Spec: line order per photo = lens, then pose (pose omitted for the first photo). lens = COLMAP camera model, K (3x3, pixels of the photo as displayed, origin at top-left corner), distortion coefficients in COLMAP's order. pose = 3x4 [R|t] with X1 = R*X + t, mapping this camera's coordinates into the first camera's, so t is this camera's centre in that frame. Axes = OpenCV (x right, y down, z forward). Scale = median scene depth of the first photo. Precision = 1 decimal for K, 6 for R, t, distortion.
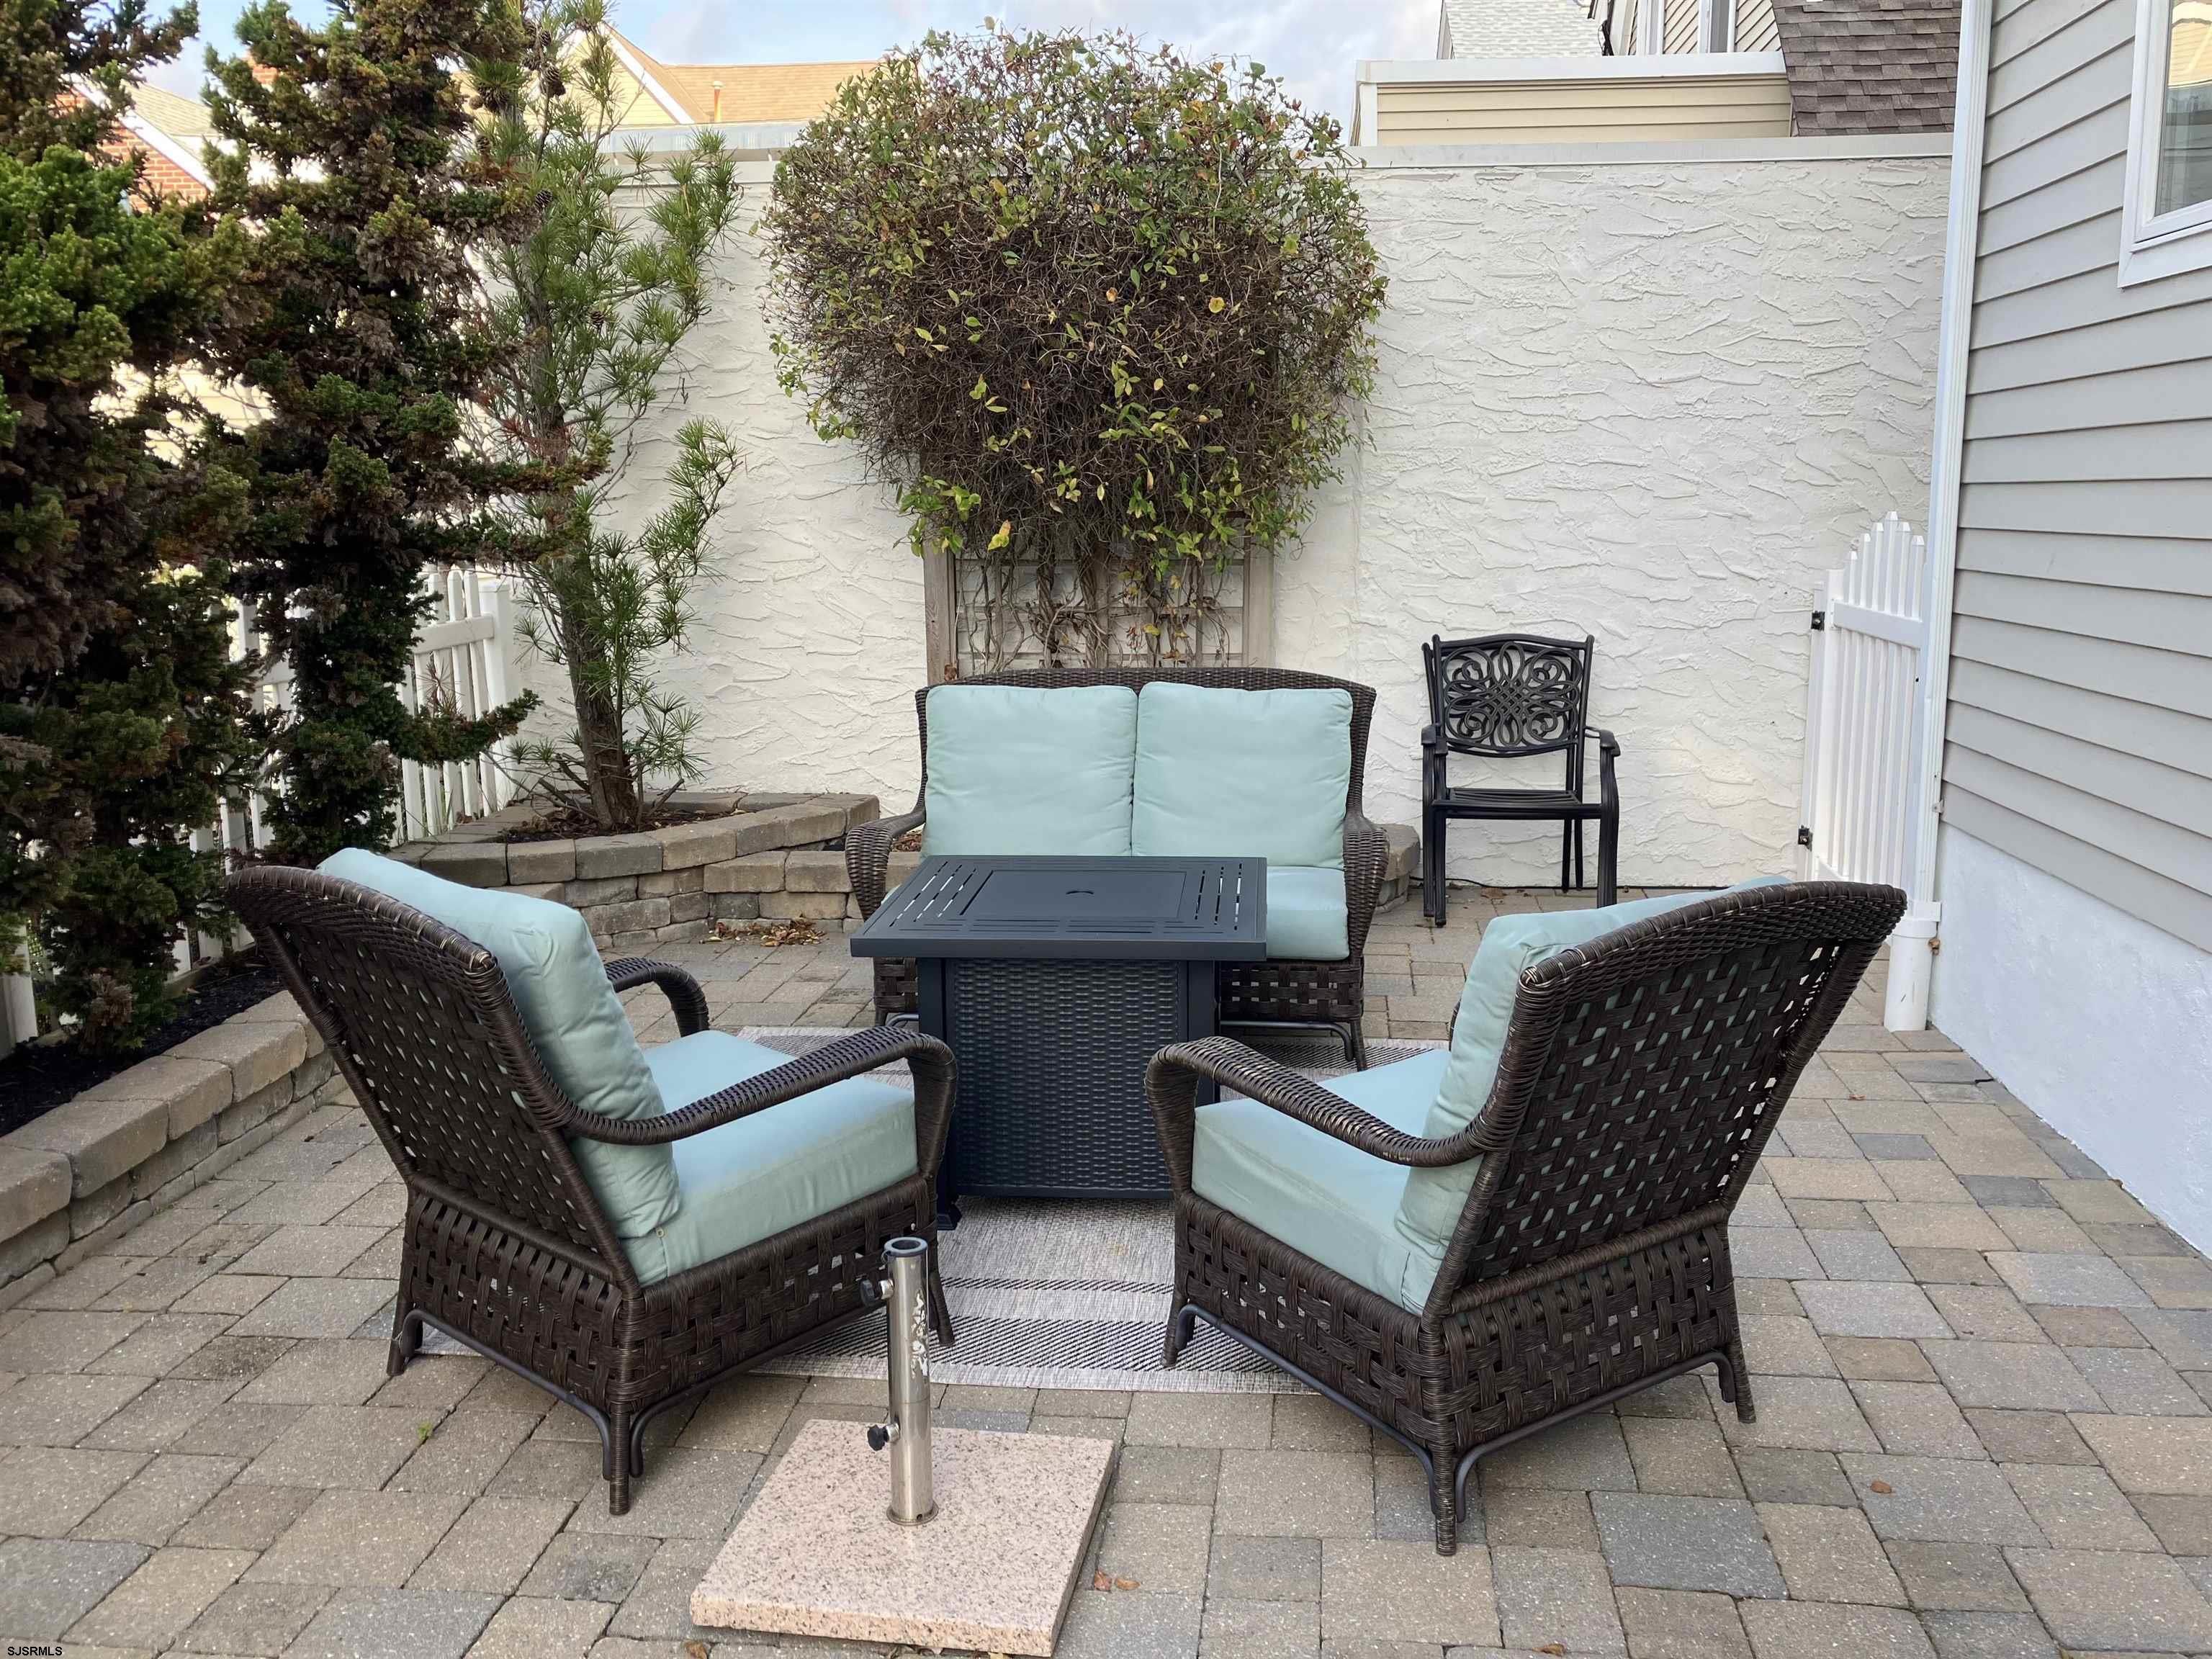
lens RADIAL K [[1817.5, 0, 1108.4], [0, 1817.5, 817.8], [0, 0, 1]] dist [0.032993, -0.022476]
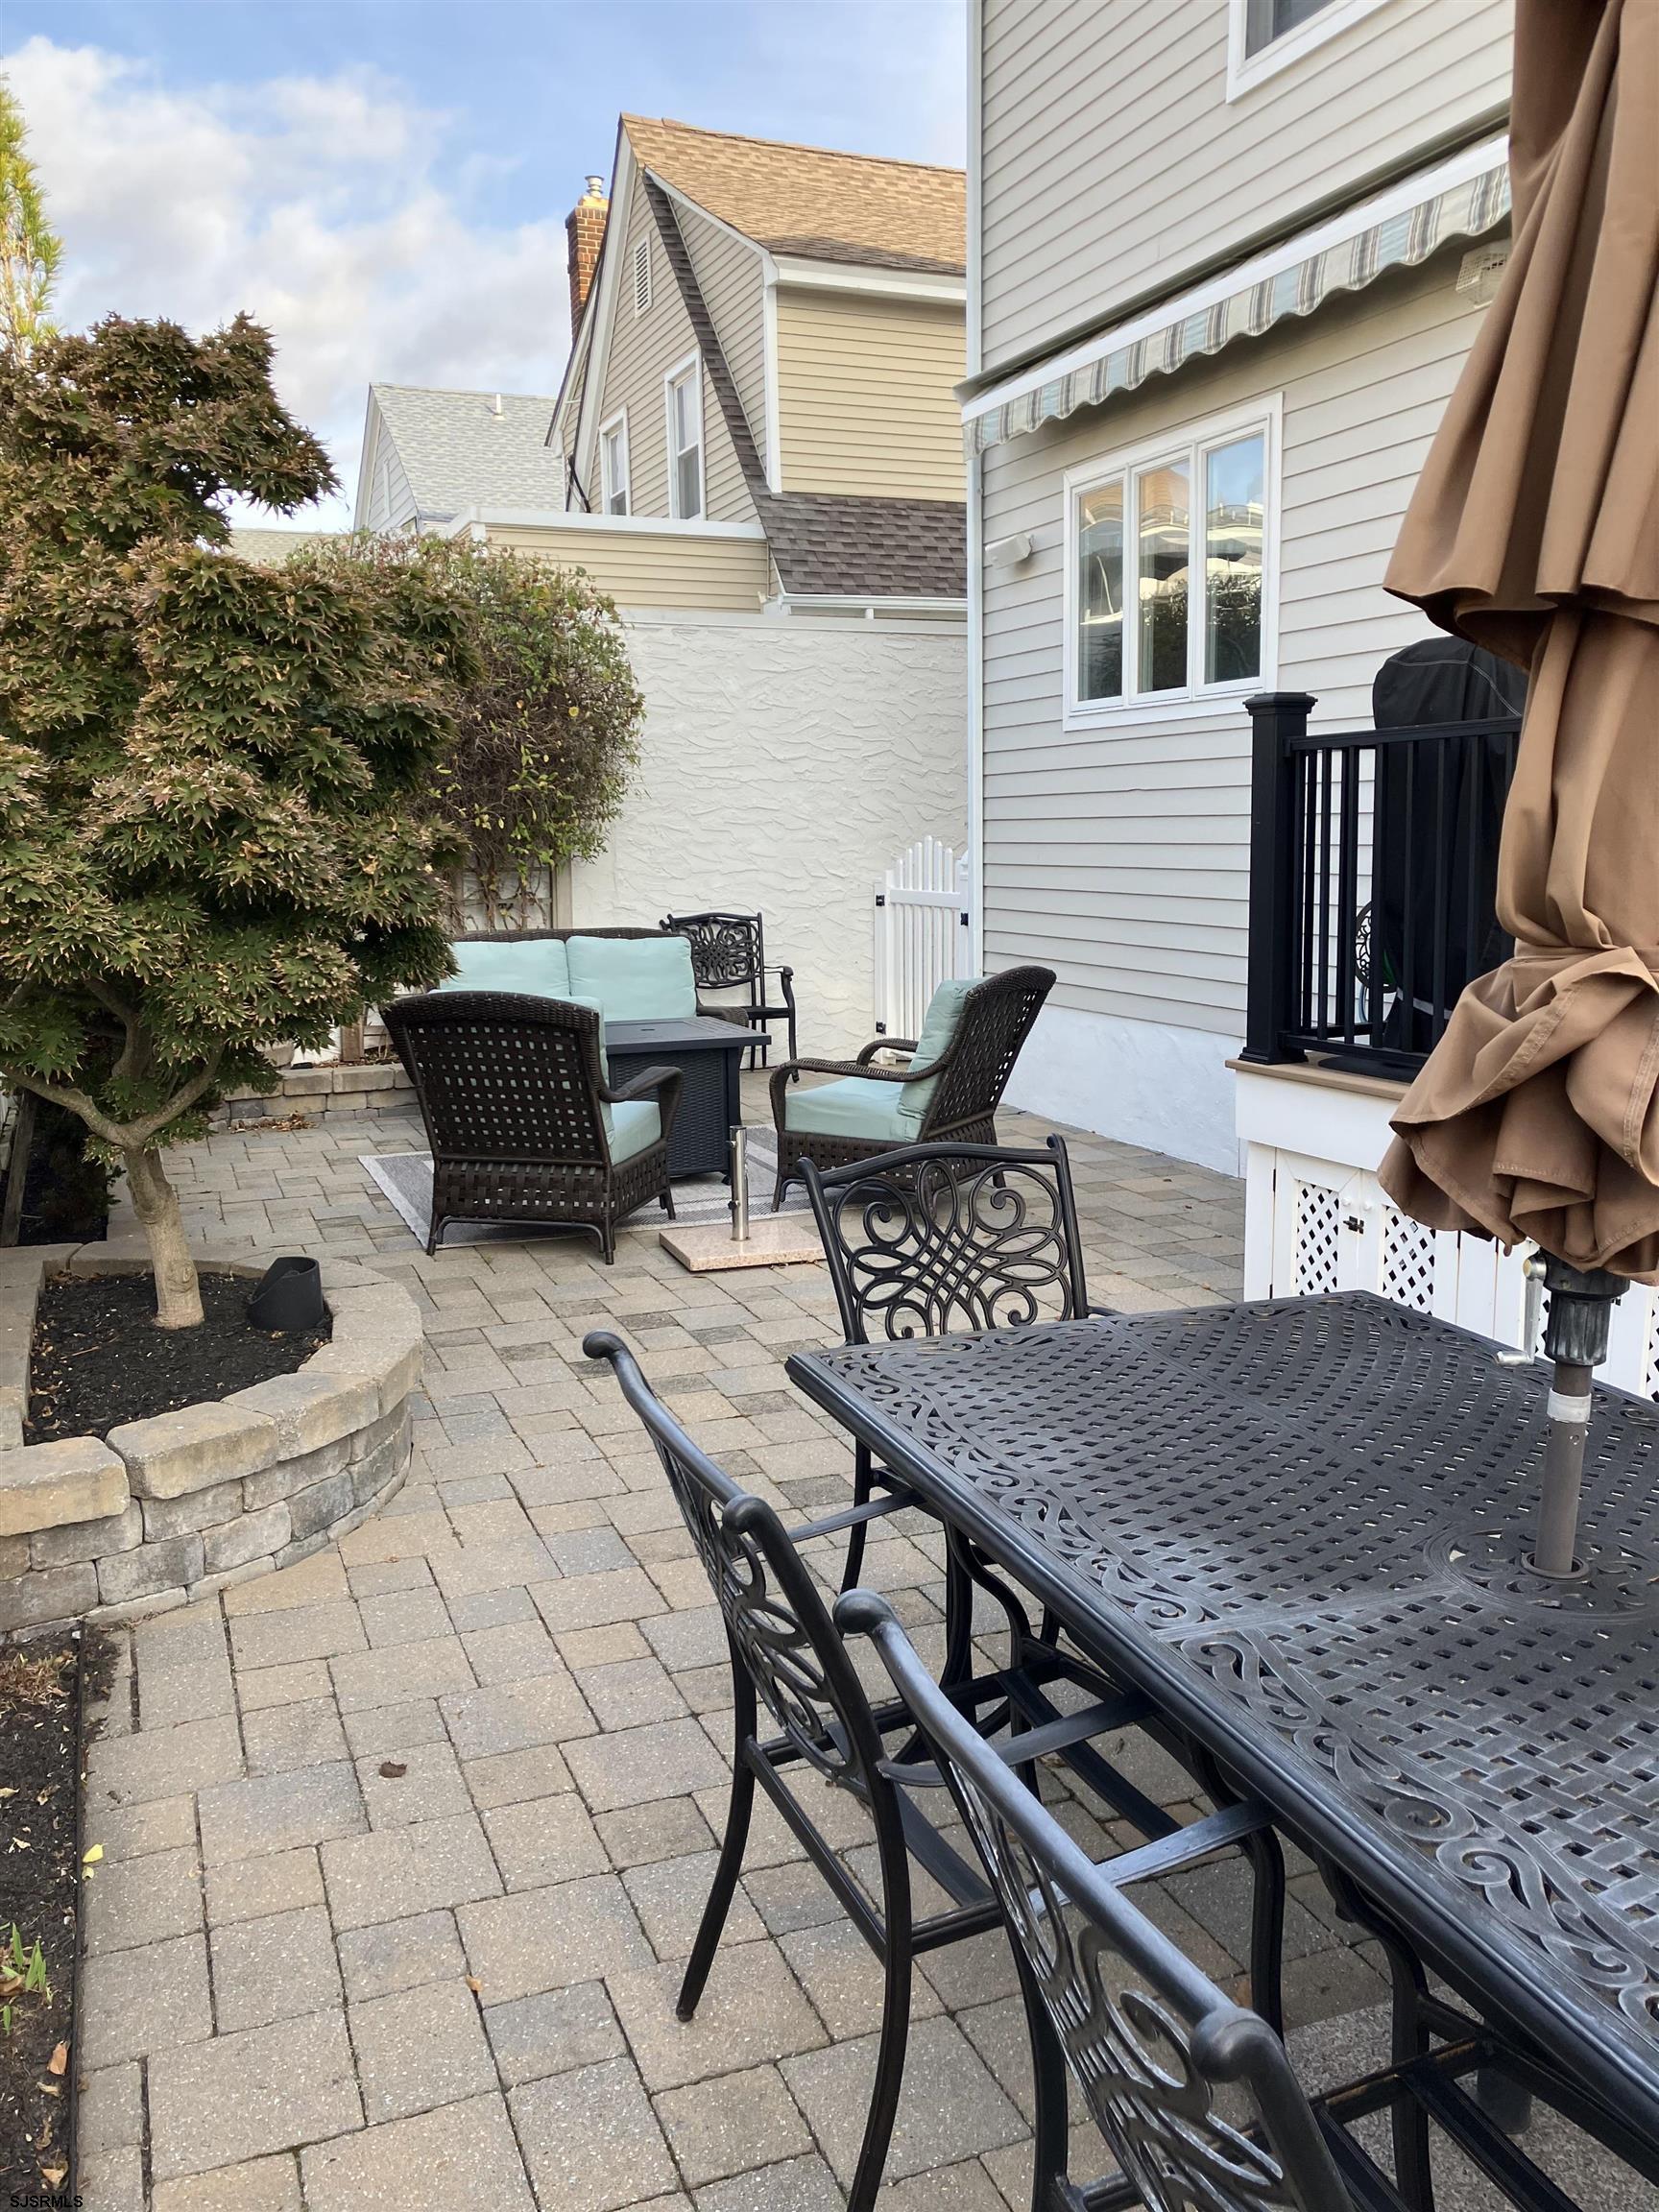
lens RADIAL K [[1817.5, 0, 839.0], [0, 1817.5, 1118.4], [0, 0, 1]] dist [0.032993, -0.022476]
pose [[0.889924, -0.072898, 0.450245, -0.465024], [0.082128, 0.996621, -0.000969, 0.101986], [-0.448653, 0.037840, 0.892905, -0.535782]]
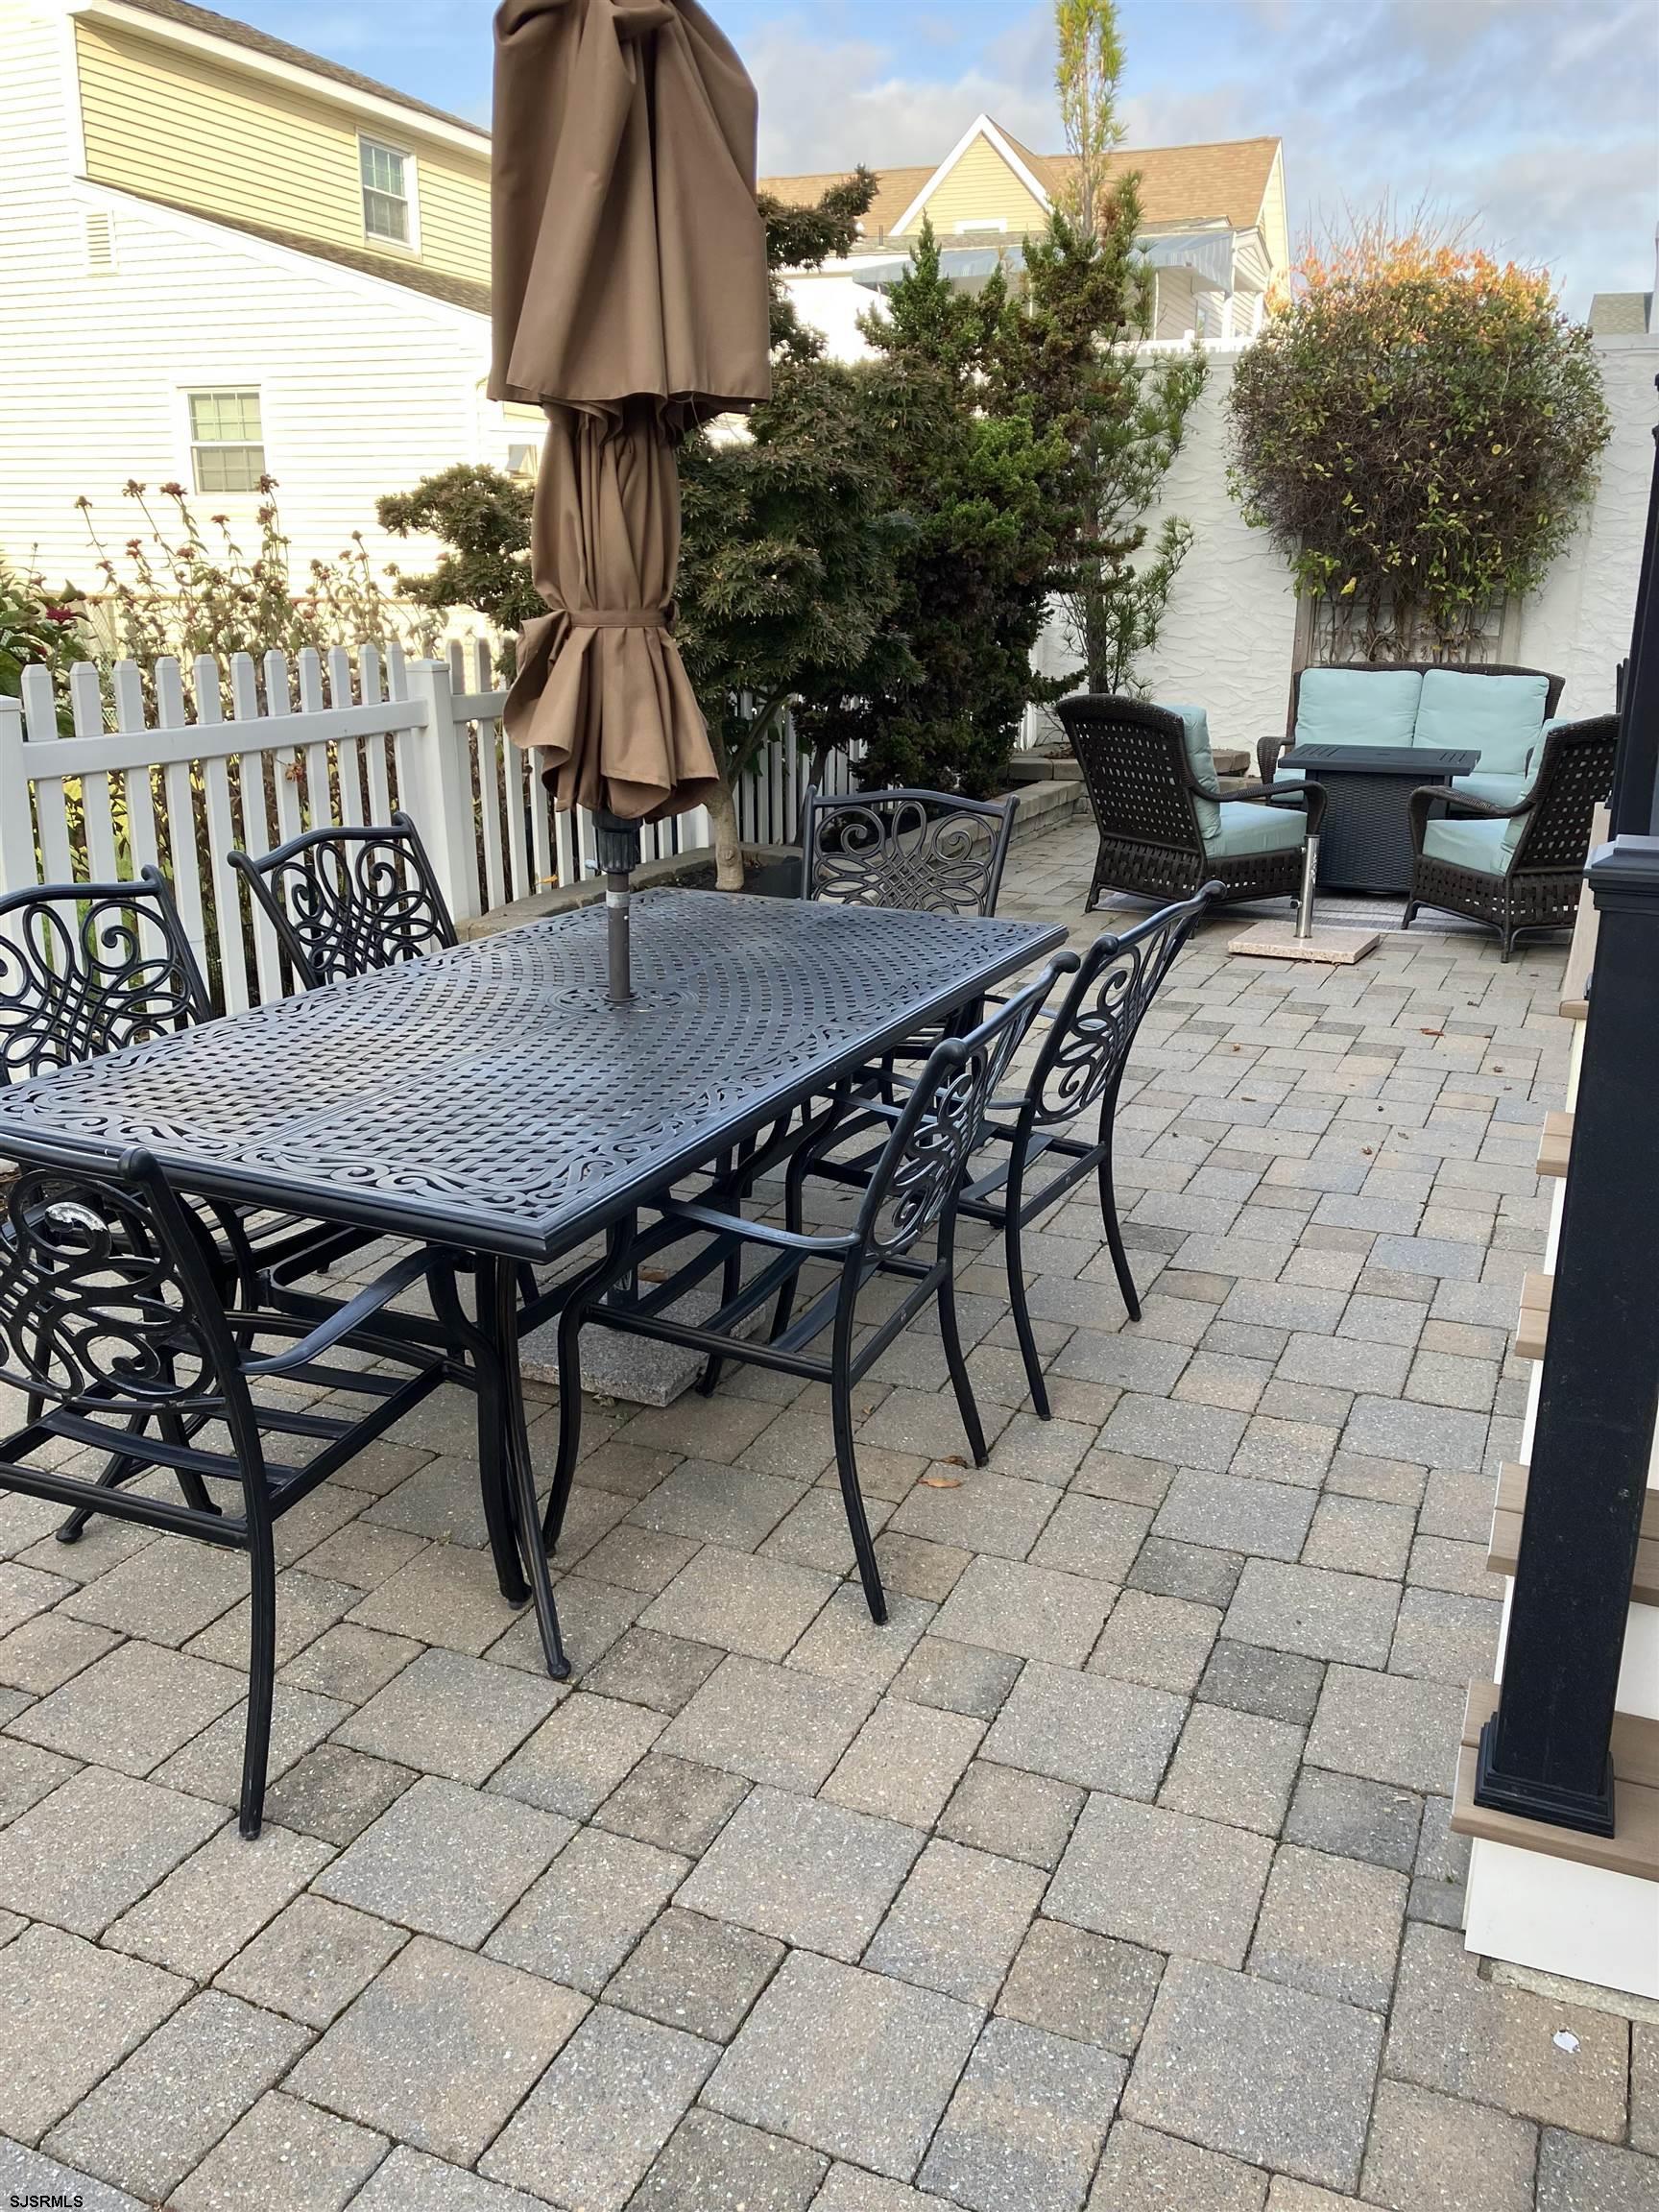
lens RADIAL K [[1817.5, 0, 848.5], [0, 1817.5, 1118.3], [0, 0, 1]] dist [0.032993, -0.022476]
pose [[0.957729, 0.100317, -0.269616, 0.002591], [-0.067483, 0.989421, 0.128425, 0.150615], [0.279646, -0.104801, 0.954366, -0.819880]]
